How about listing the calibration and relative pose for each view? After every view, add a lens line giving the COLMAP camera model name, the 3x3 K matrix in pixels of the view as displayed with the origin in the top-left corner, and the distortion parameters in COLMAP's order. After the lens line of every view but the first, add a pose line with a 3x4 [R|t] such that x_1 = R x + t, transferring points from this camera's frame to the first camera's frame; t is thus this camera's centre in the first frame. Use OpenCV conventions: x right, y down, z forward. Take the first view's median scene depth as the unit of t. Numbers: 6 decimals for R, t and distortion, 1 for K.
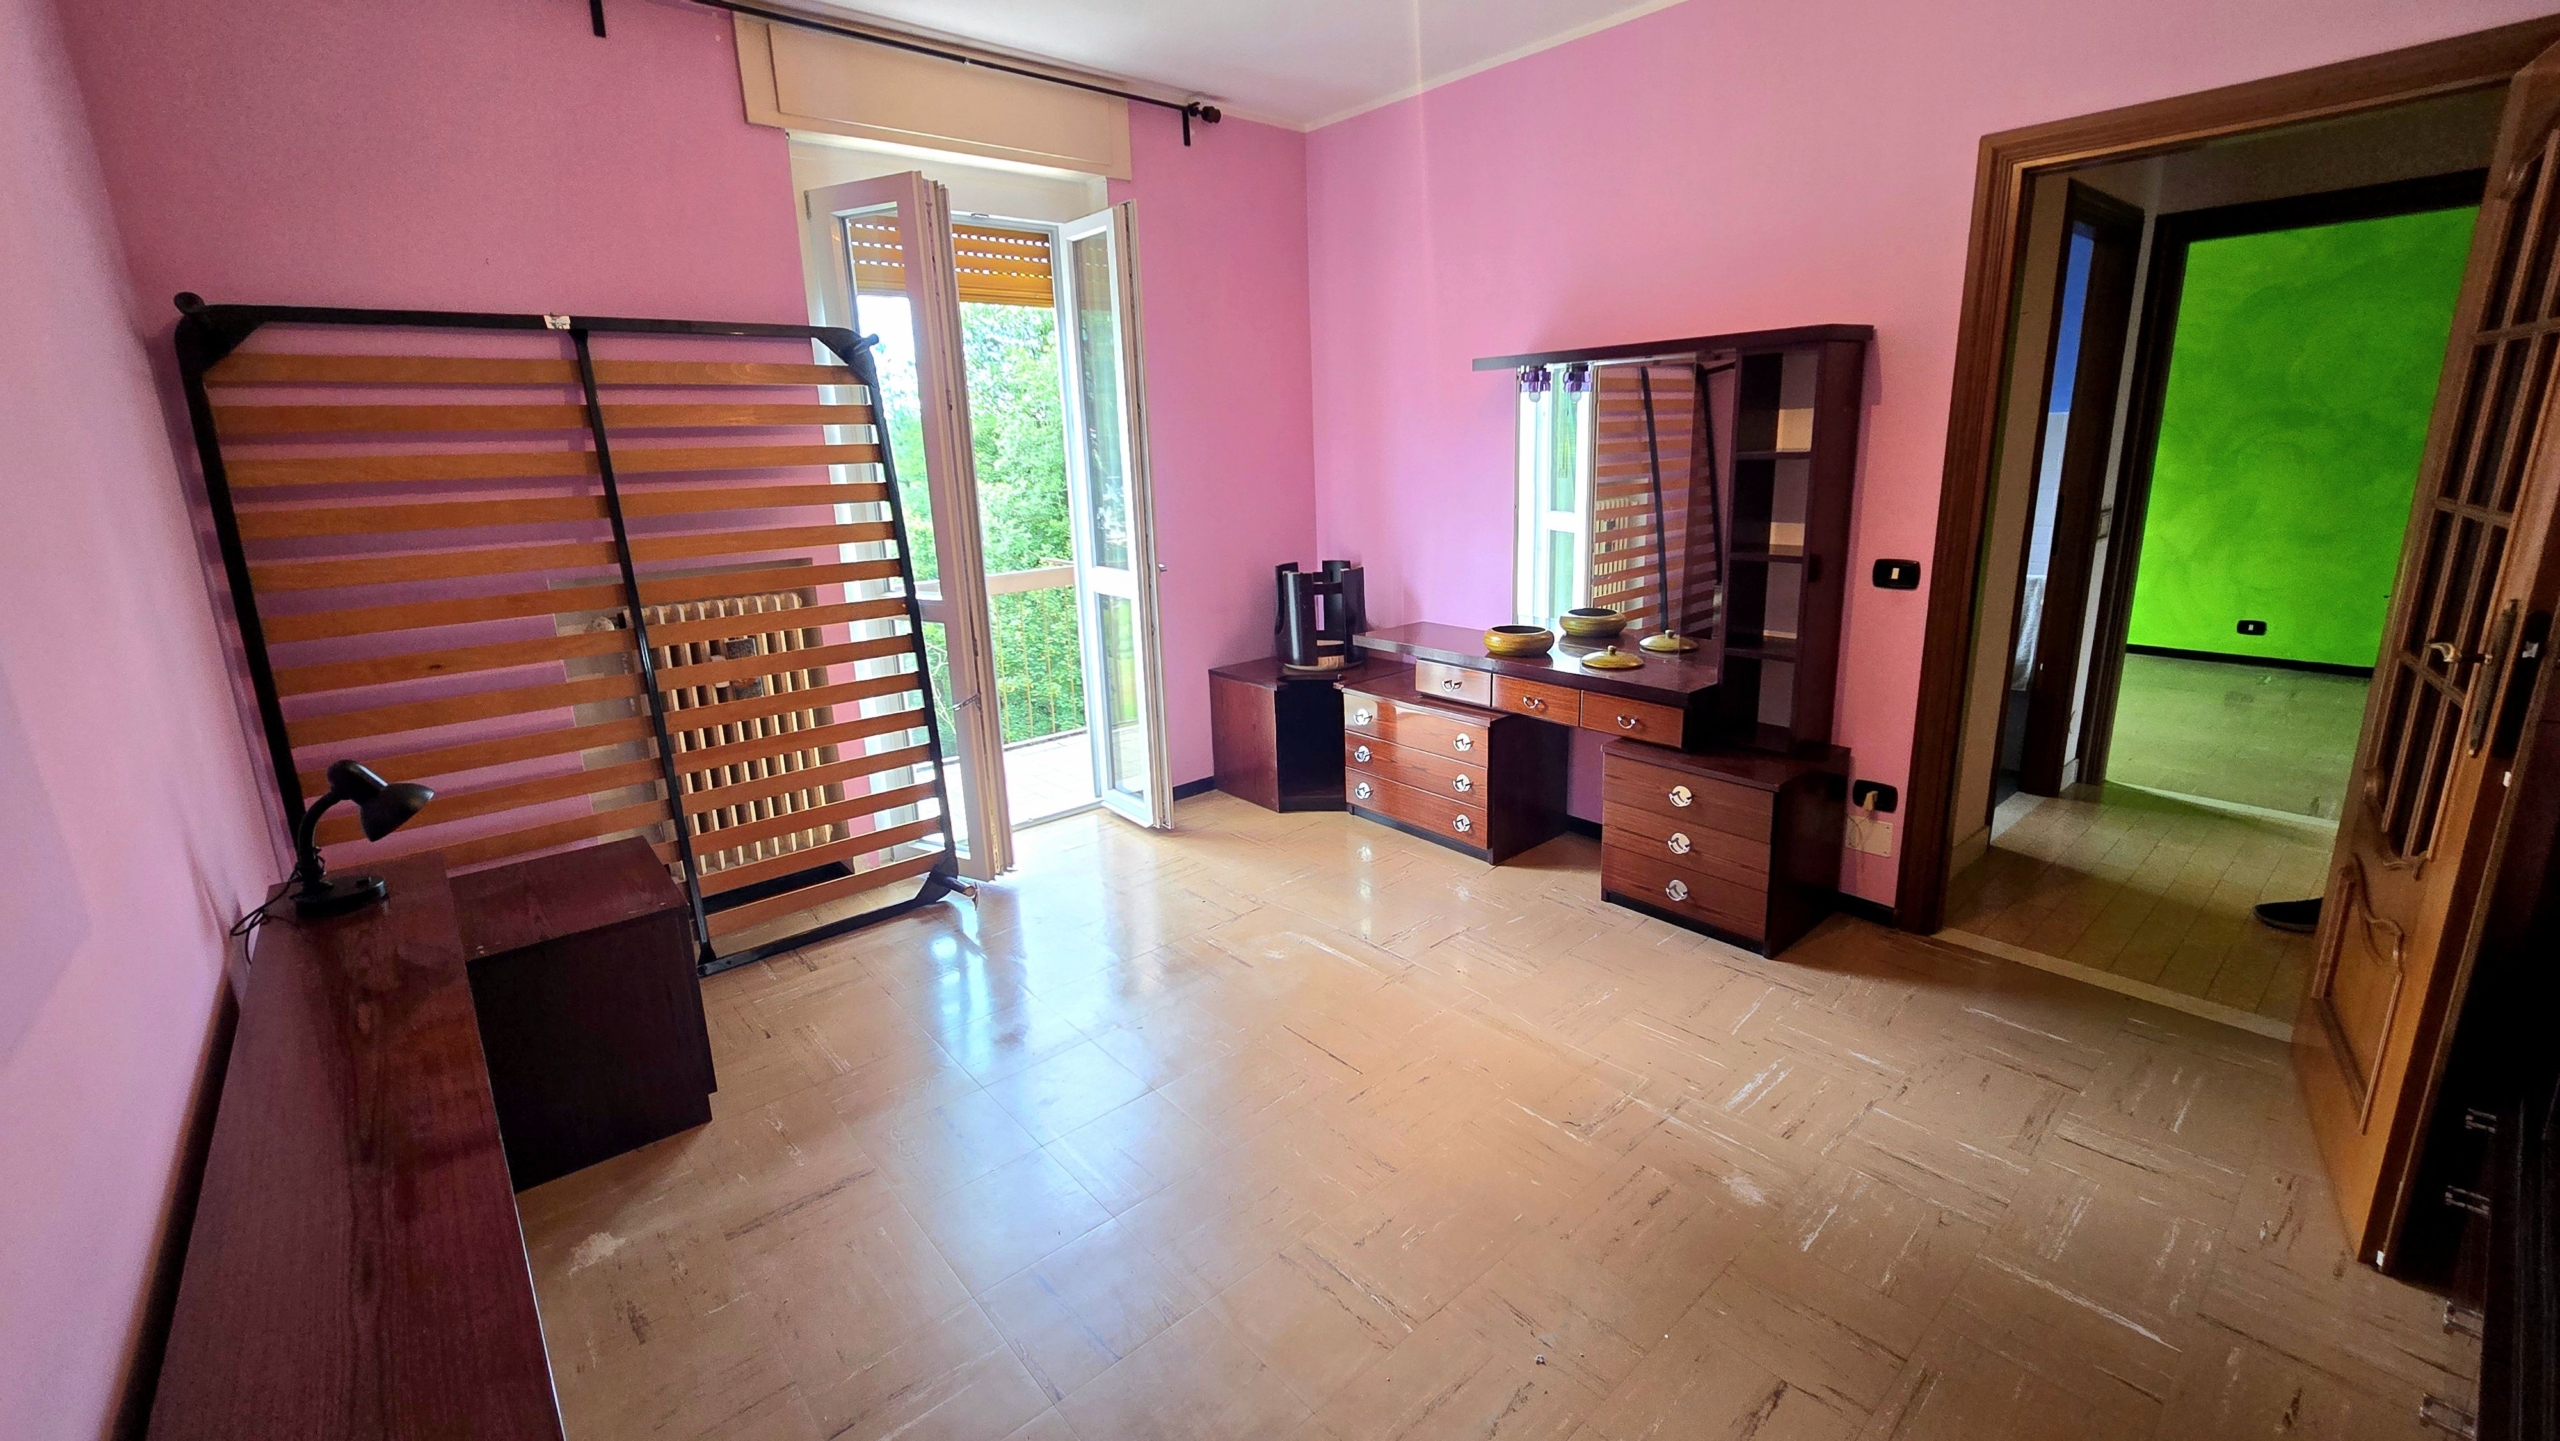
lens RADIAL K [[1043.7, 0, 1284.5], [0, 1043.7, 698.8], [0, 0, 1]] dist [-0.001551, -0.000569]
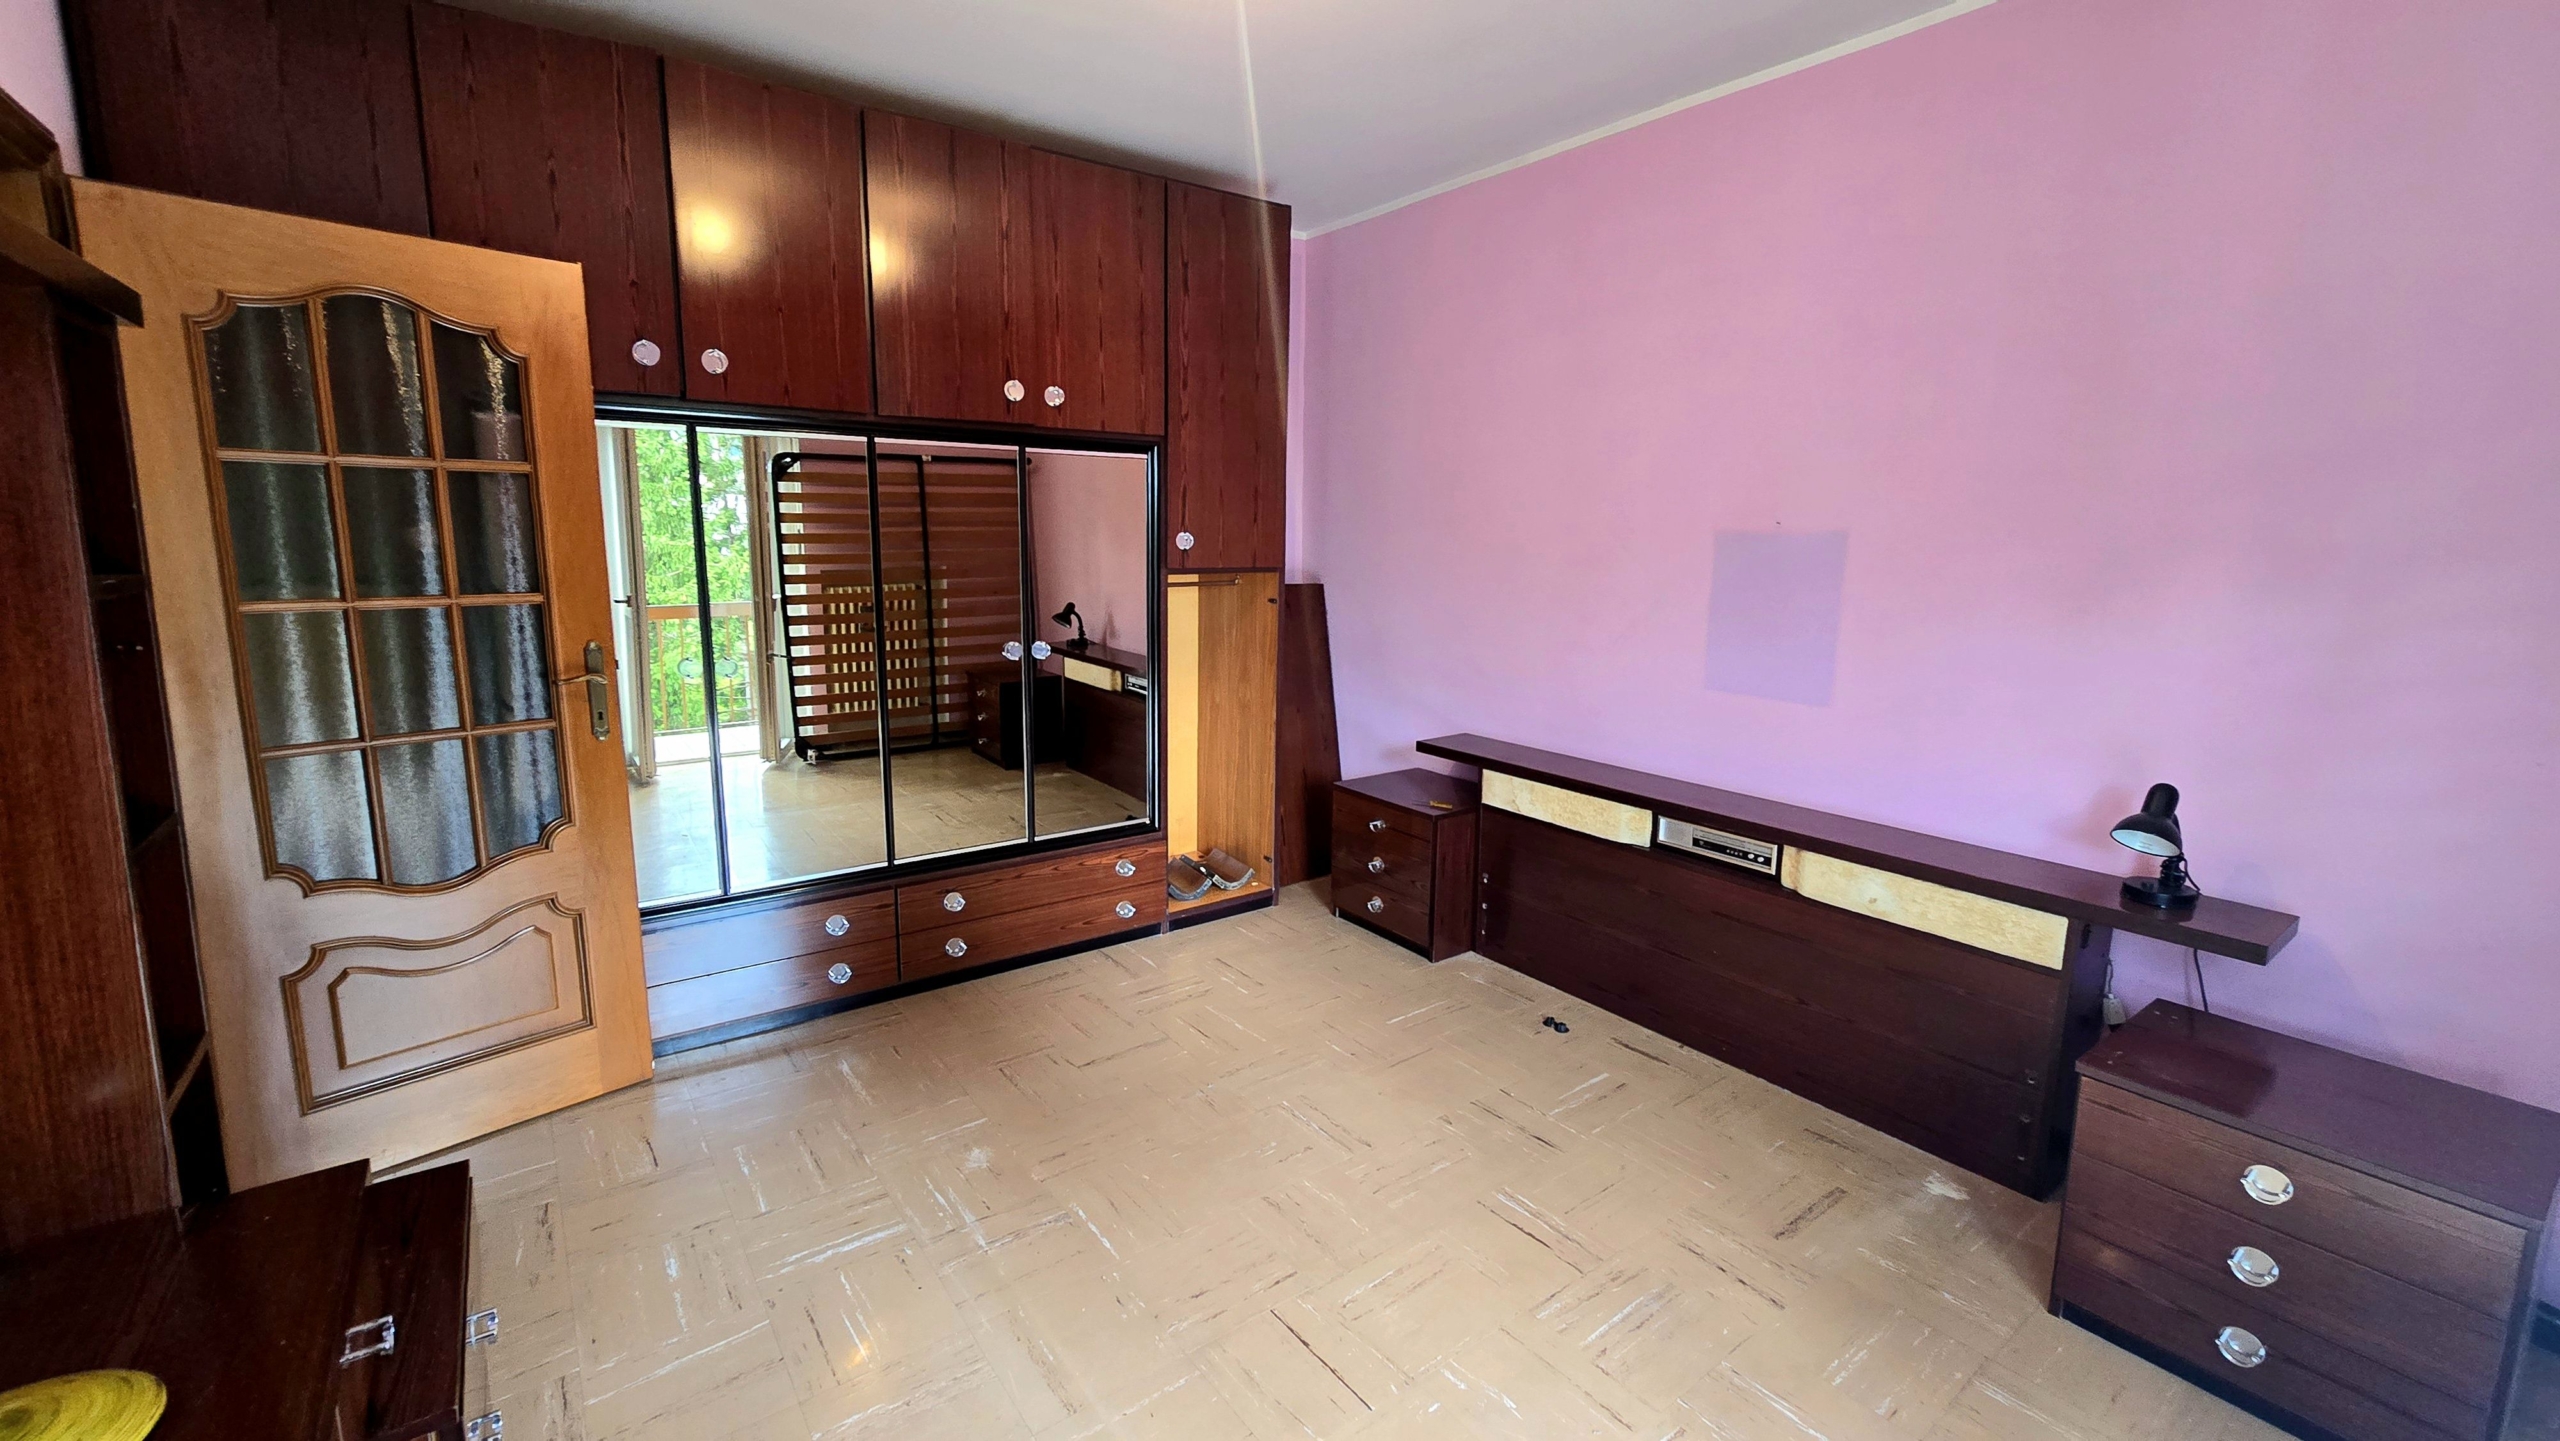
lens RADIAL K [[1053.3, 0, 1305.4], [0, 1053.3, 697.3], [0, 0, 1]] dist [0.008851, -0.000259]
pose [[-0.998495, 0.009349, 0.054039, -0.000479], [0.029702, 0.920521, 0.389563, -0.345637], [-0.046102, 0.390582, -0.919413, 1.384562]]
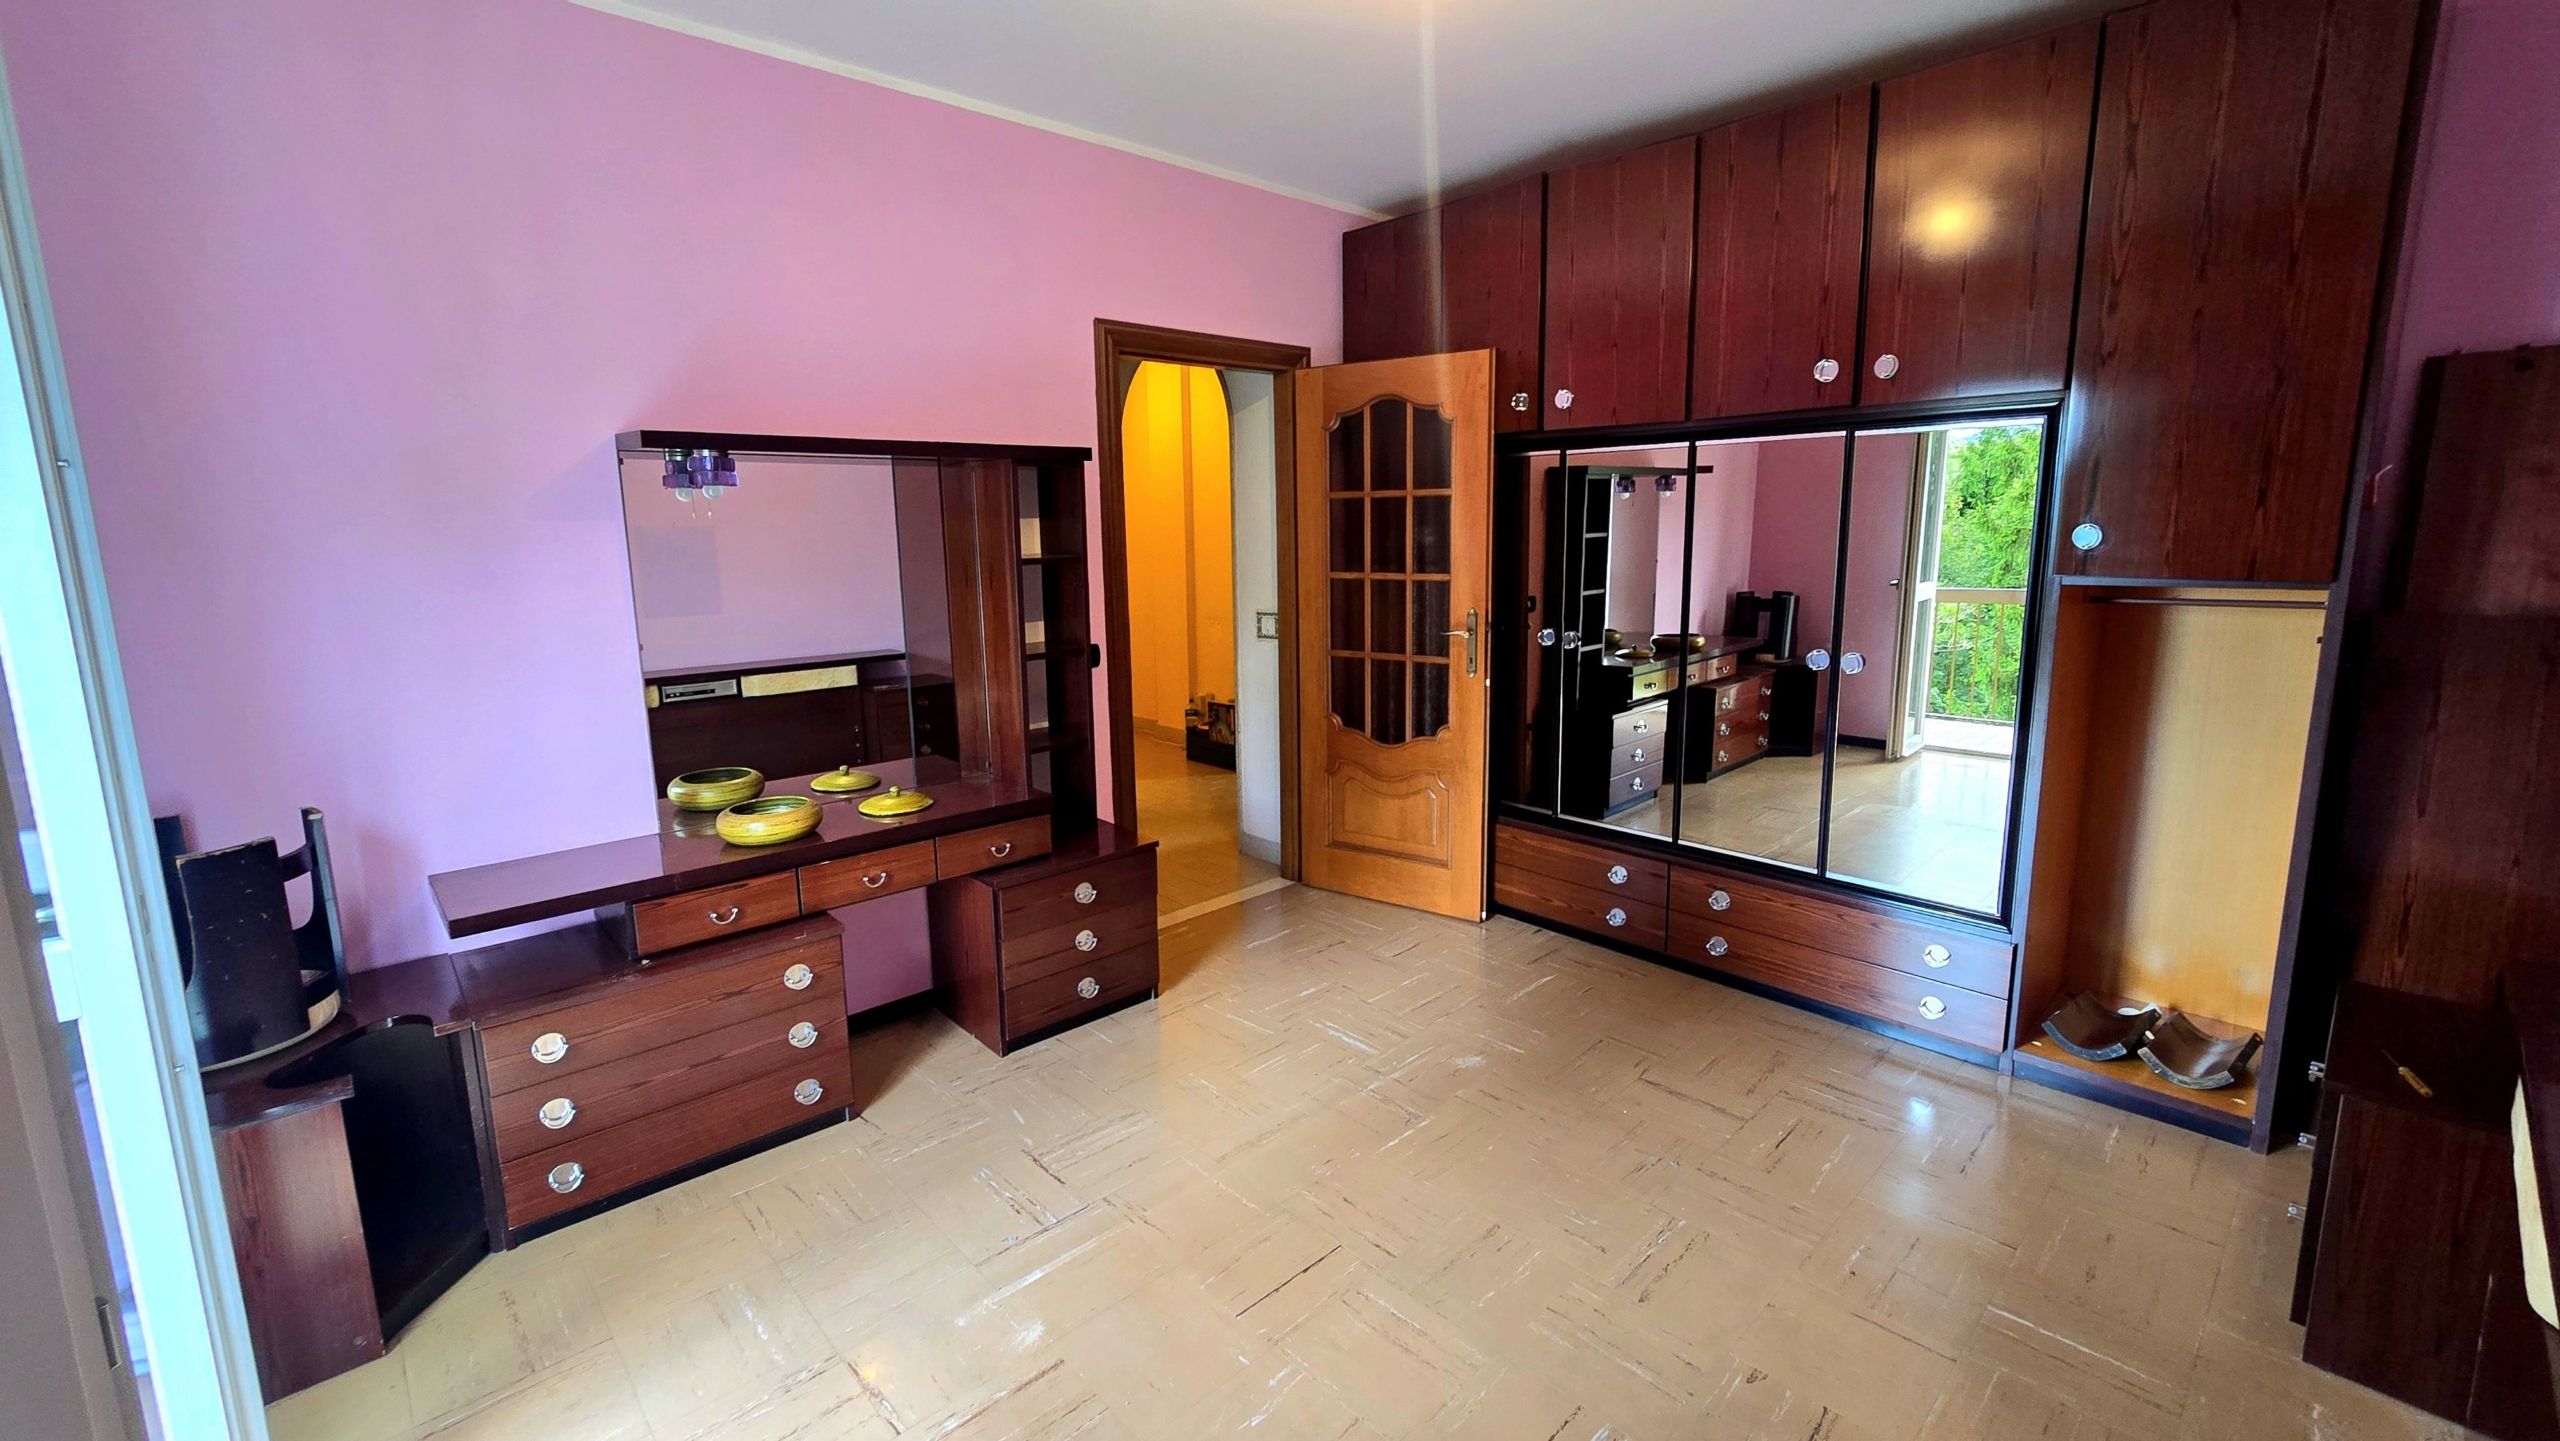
lens RADIAL K [[1067.2, 0, 1283.5], [0, 1067.2, 692.9], [0, 0, 1]] dist [0.000916, 0.000131]
pose [[-0.048433, -0.125005, 0.990973, -0.666342], [0.256618, 0.957277, 0.133296, -0.190612], [-0.965299, 0.260757, -0.014285, 0.832142]]
